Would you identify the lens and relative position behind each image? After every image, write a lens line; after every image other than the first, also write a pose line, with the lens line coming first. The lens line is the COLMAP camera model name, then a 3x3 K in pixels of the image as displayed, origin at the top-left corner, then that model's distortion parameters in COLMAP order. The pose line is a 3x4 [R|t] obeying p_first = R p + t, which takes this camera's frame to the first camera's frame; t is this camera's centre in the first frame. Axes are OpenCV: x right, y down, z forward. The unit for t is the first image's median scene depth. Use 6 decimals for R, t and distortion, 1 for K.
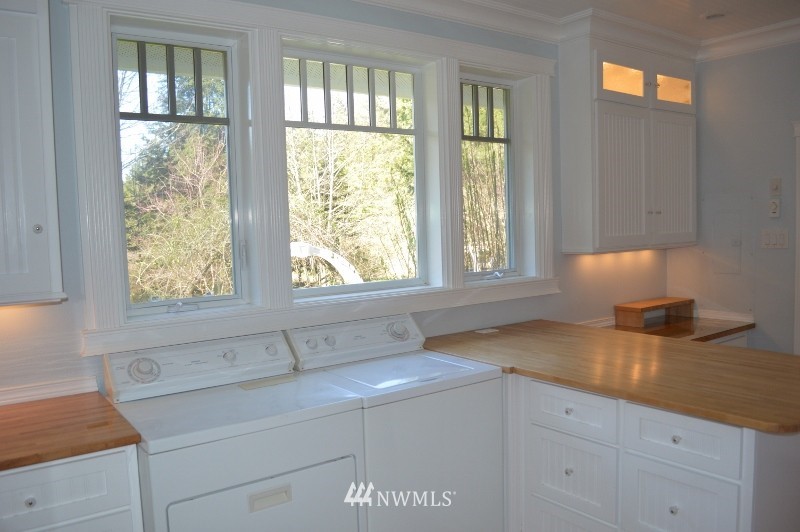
lens RADIAL K [[638.7, 0, 400.0], [0, 638.7, 266.0], [0, 0, 1]] dist [-0.075730, 0.001657]
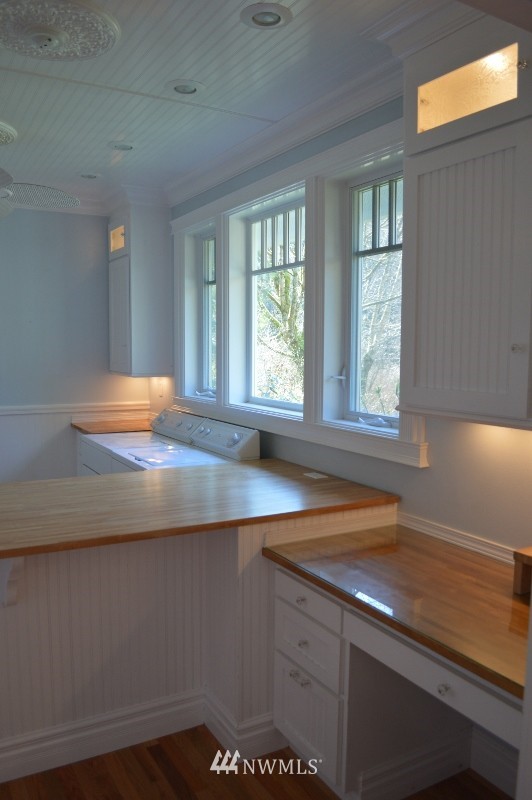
lens RADIAL K [[638.7, 0, 266.0], [0, 638.7, 400.0], [0, 0, 1]] dist [-0.075730, 0.001657]
pose [[-0.093844, 0.136078, -0.986243, 0.944318], [-0.058569, 0.988145, 0.141914, -0.120597], [0.993863, 0.071081, -0.084761, 0.940537]]
